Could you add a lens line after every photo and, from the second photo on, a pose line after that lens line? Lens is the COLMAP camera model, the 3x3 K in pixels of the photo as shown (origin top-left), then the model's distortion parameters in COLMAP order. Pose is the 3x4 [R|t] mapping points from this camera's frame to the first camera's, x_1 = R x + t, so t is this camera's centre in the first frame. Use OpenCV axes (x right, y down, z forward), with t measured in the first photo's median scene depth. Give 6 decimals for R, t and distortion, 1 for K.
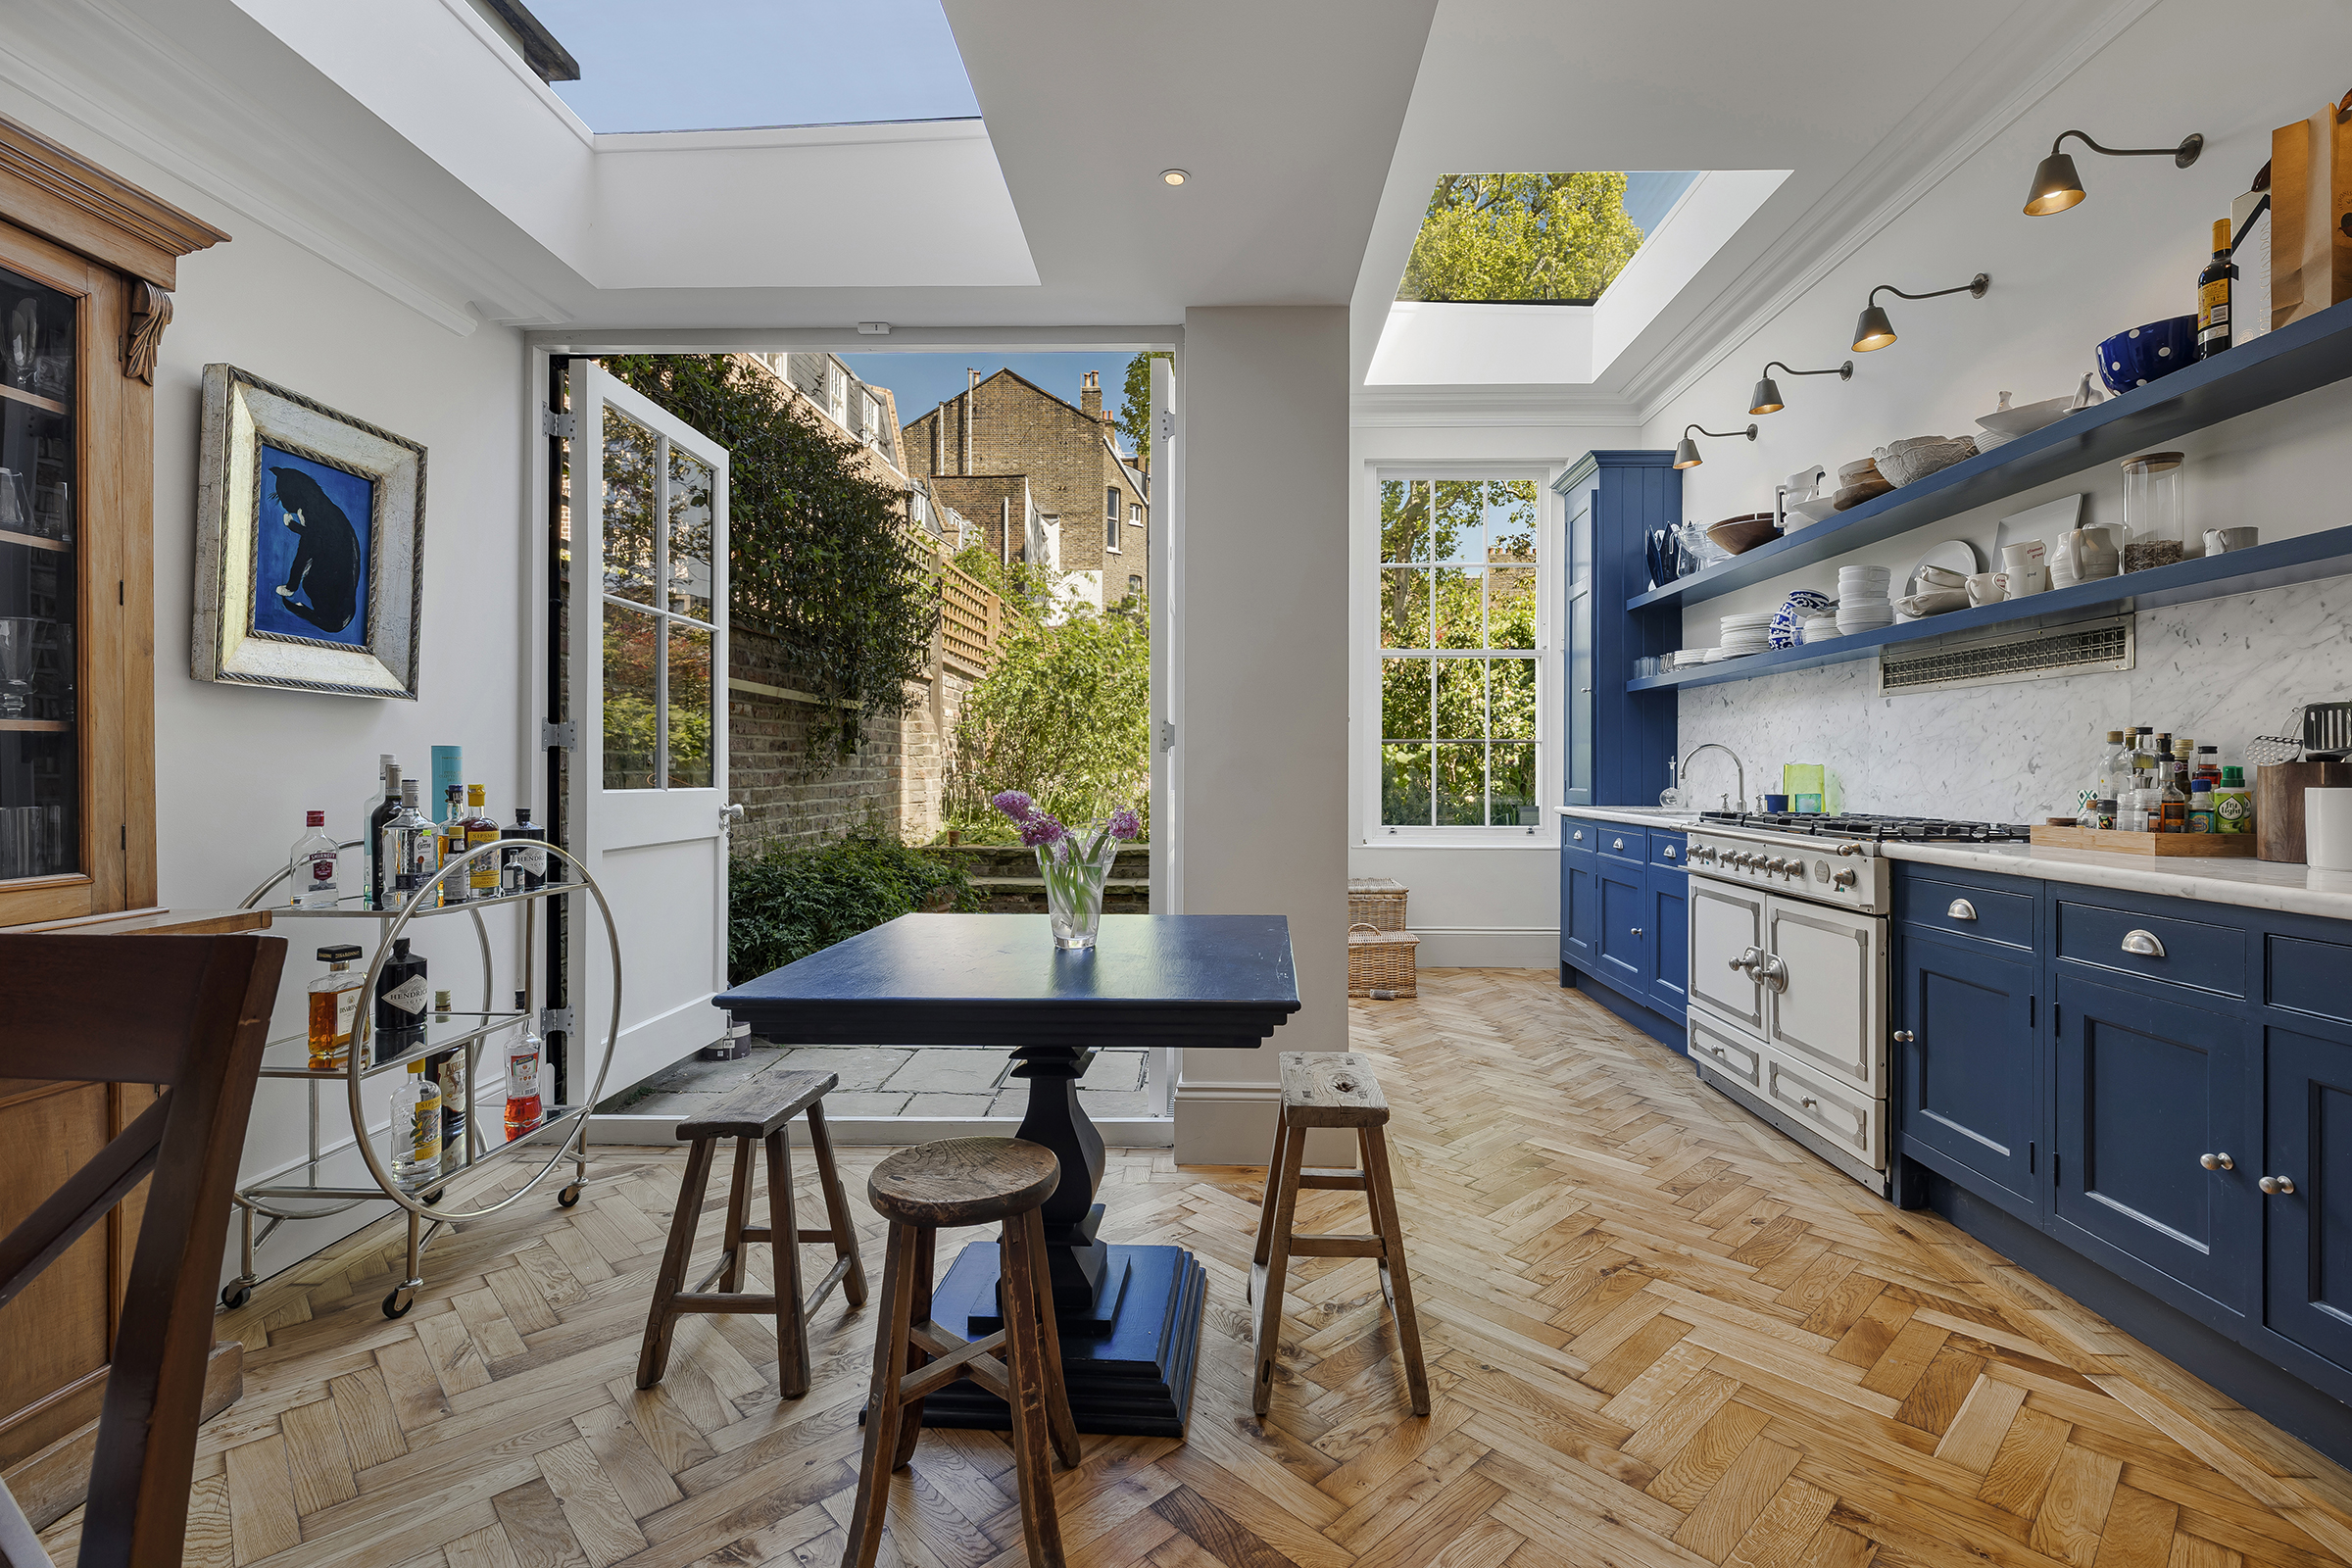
lens RADIAL K [[1048.1, 0, 1164.8], [0, 1048.1, 766.6], [0, 0, 1]] dist [0.007213, -0.002237]
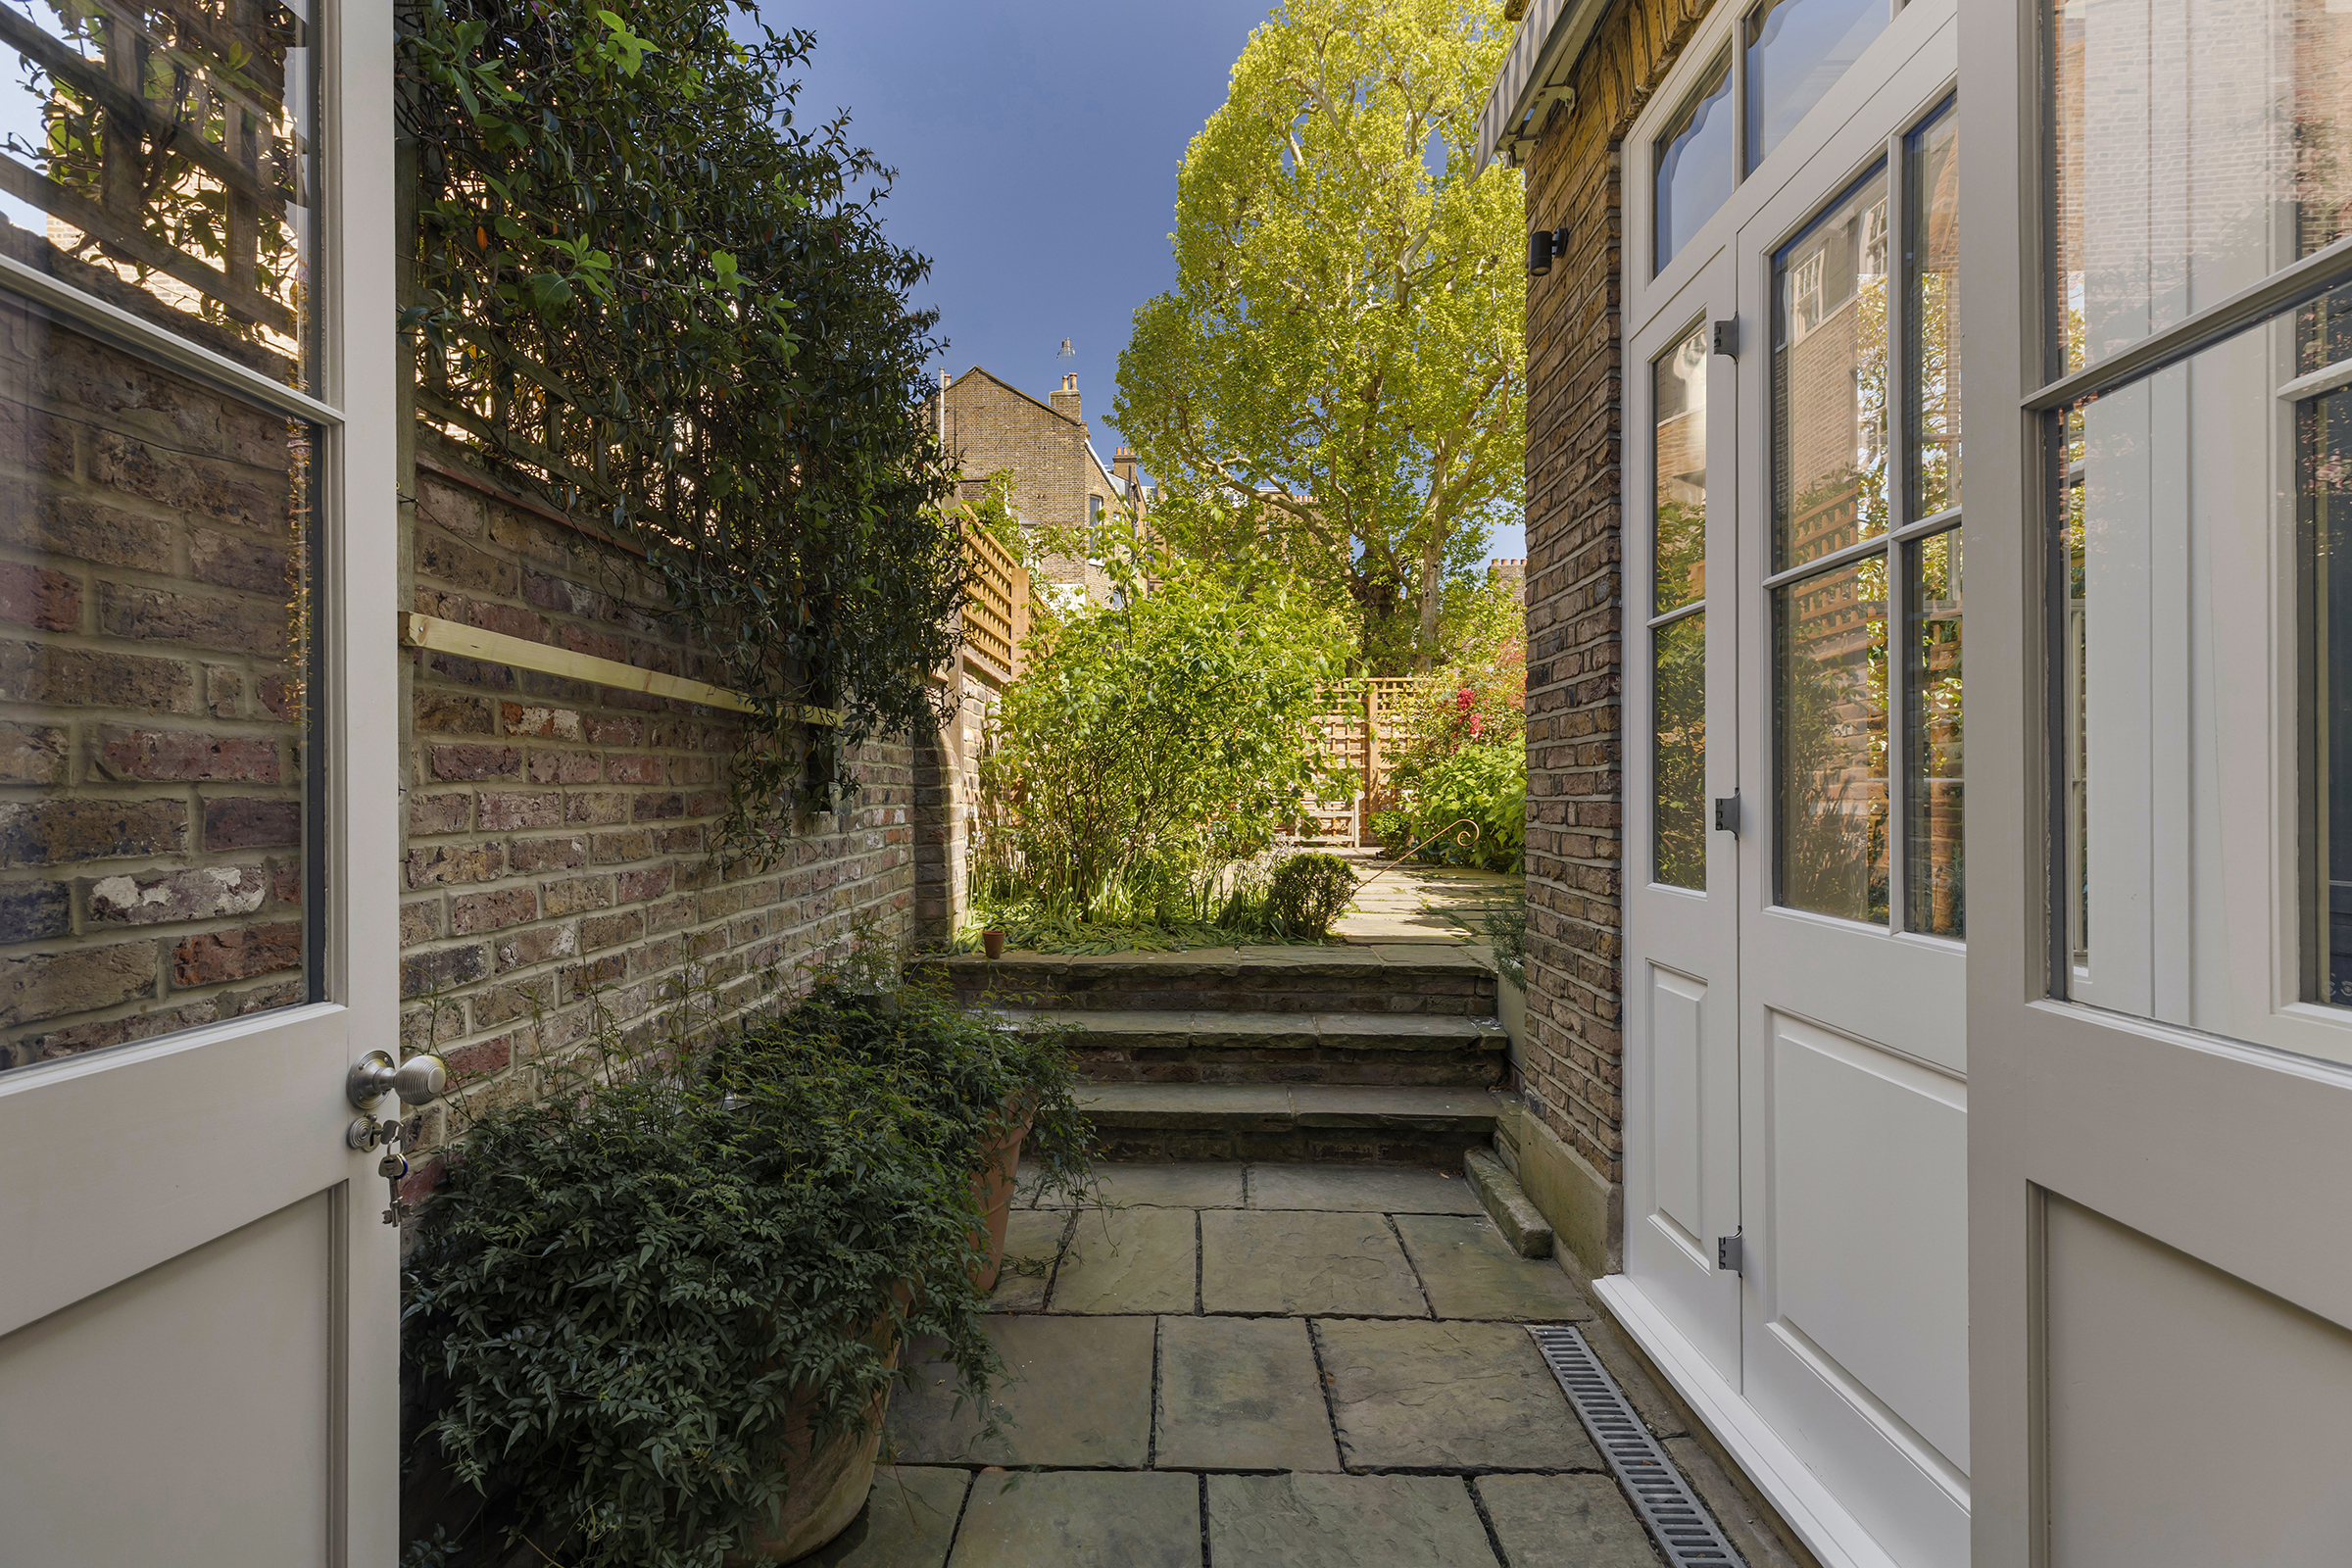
lens RADIAL K [[1048.1, 0, 1145.1], [0, 1048.1, 765.1], [0, 0, 1]] dist [0.007213, -0.002237]
pose [[0.999816, -0.009775, 0.016513, -0.273230], [0.010181, 0.999644, -0.024647, -0.039148], [-0.016266, 0.024811, 0.999560, 0.886821]]
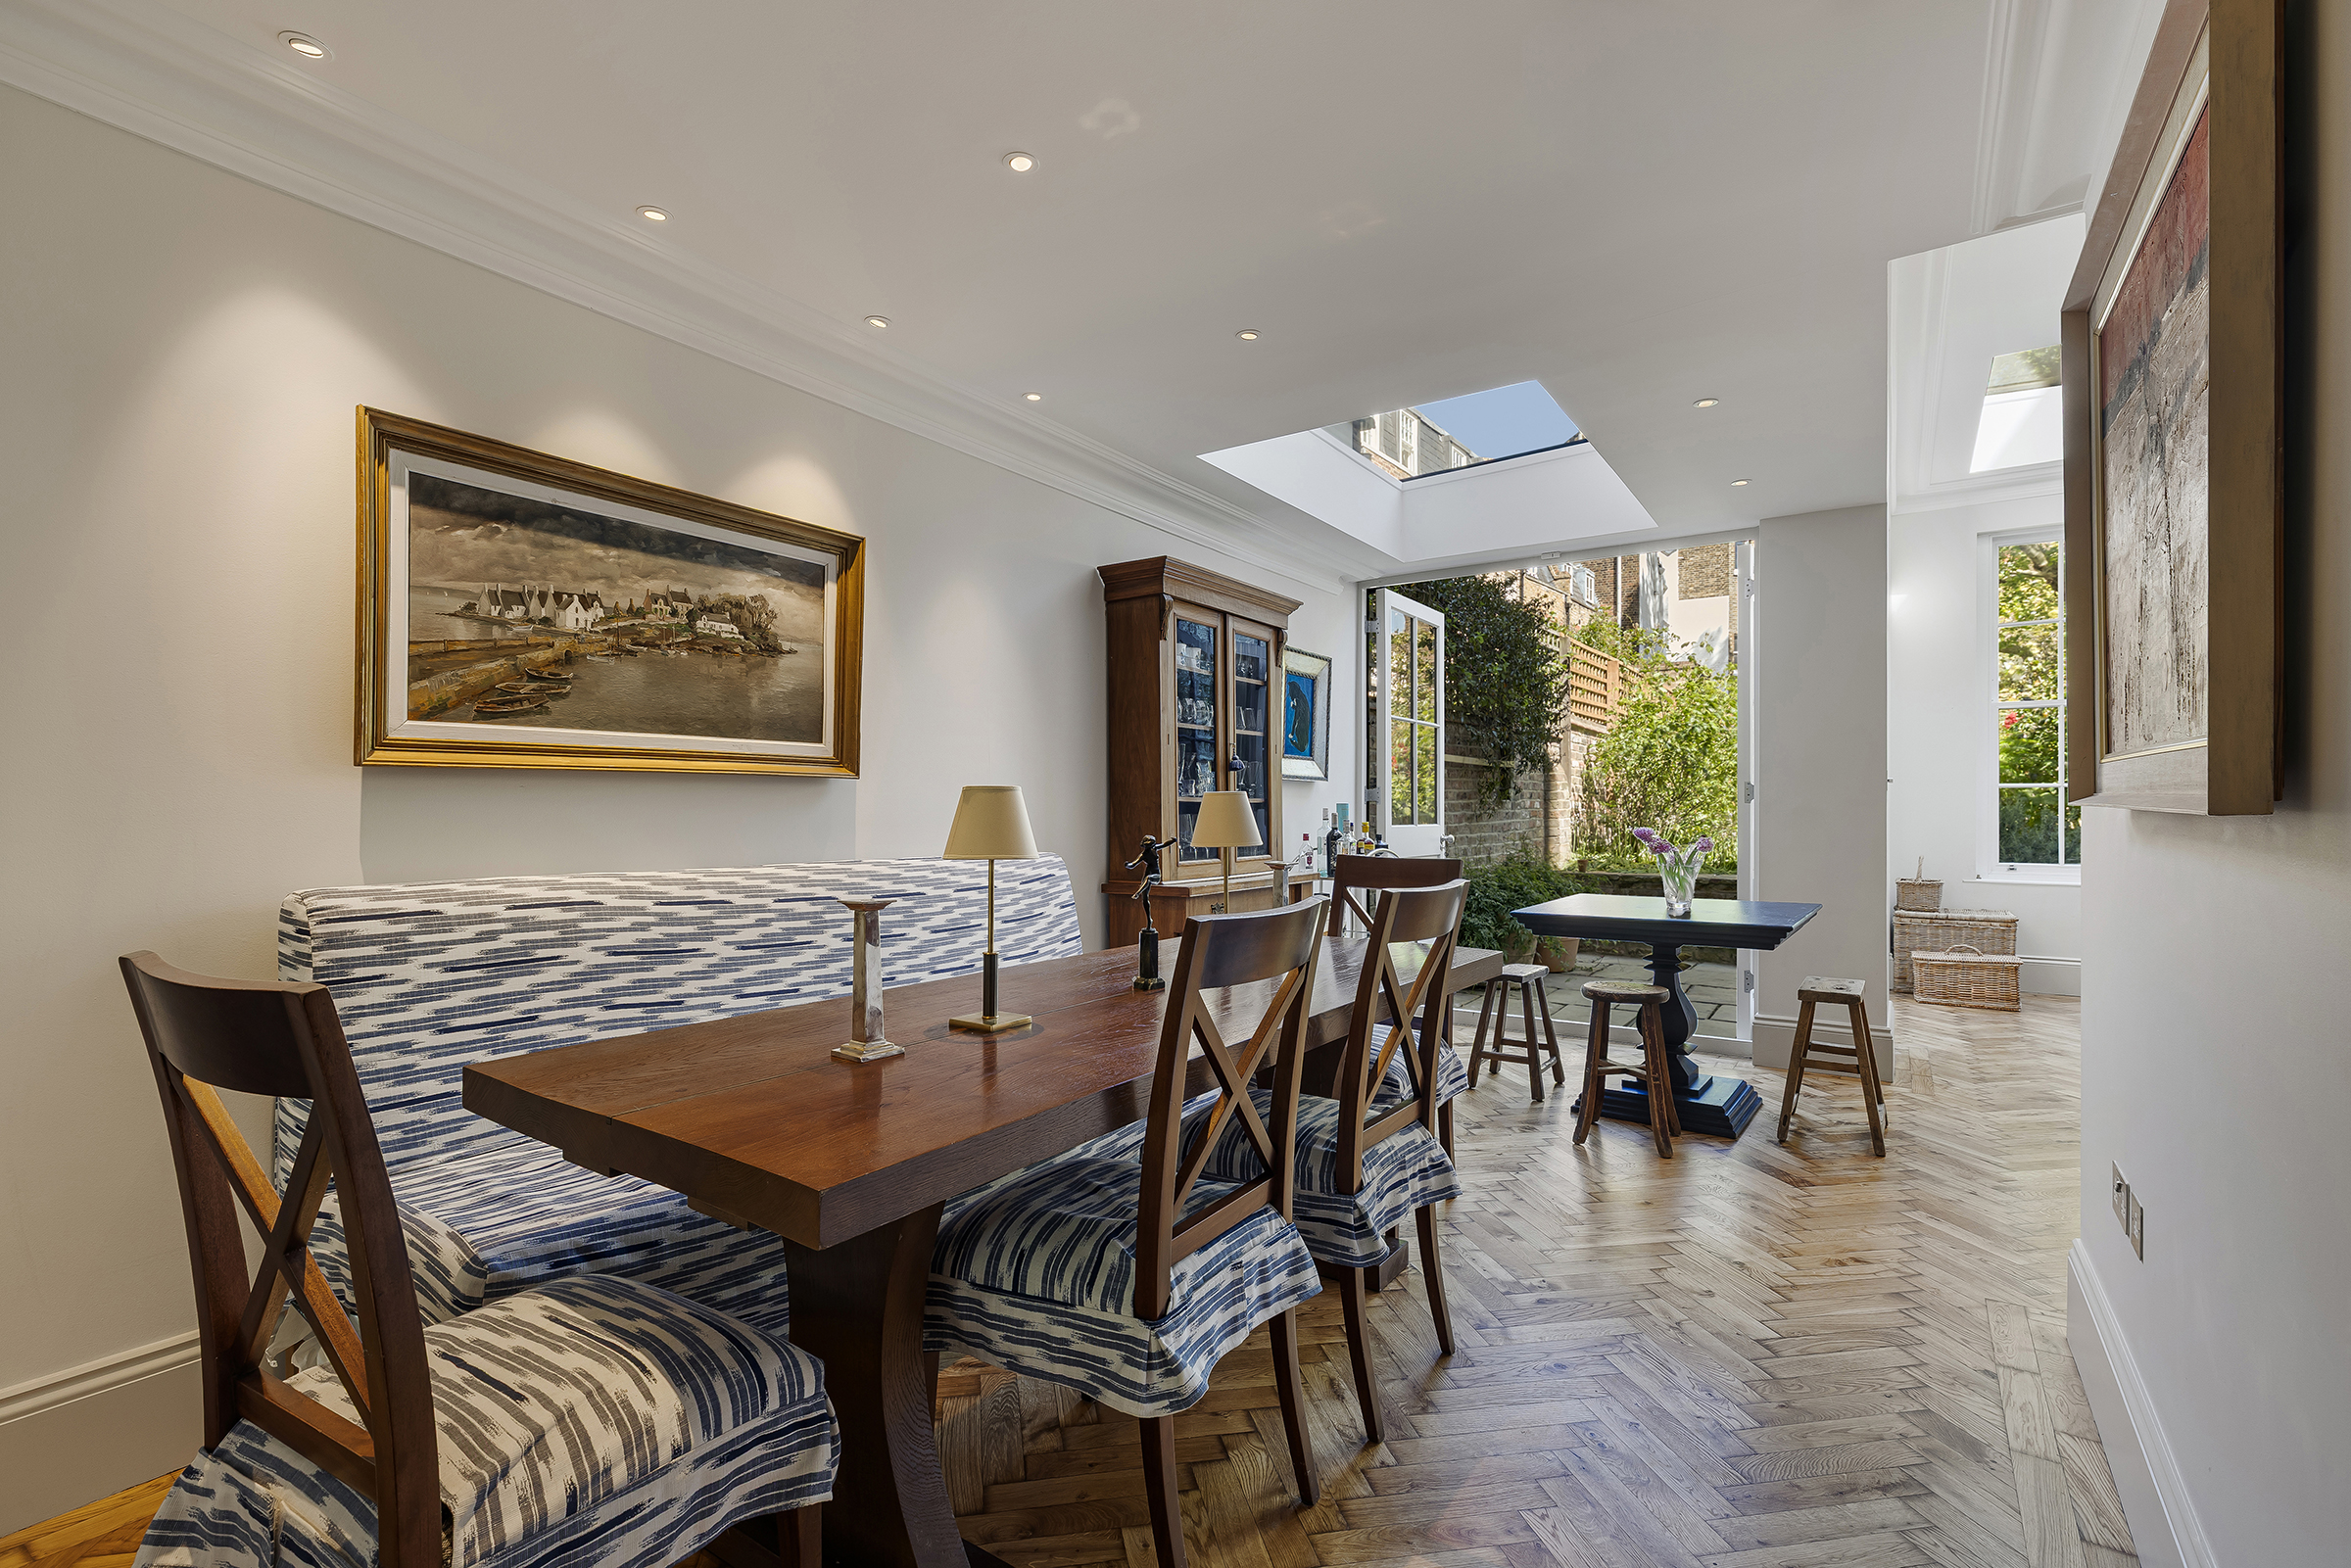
lens RADIAL K [[1047.5, 0, 1178.0], [0, 1047.5, 800.5], [0, 0, 1]] dist [0.007213, -0.002237]
pose [[0.854058, -0.005234, -0.520152, 0.084271], [0.003614, 0.999985, -0.004129, -0.013864], [0.520165, 0.001646, 0.854064, -0.716239]]
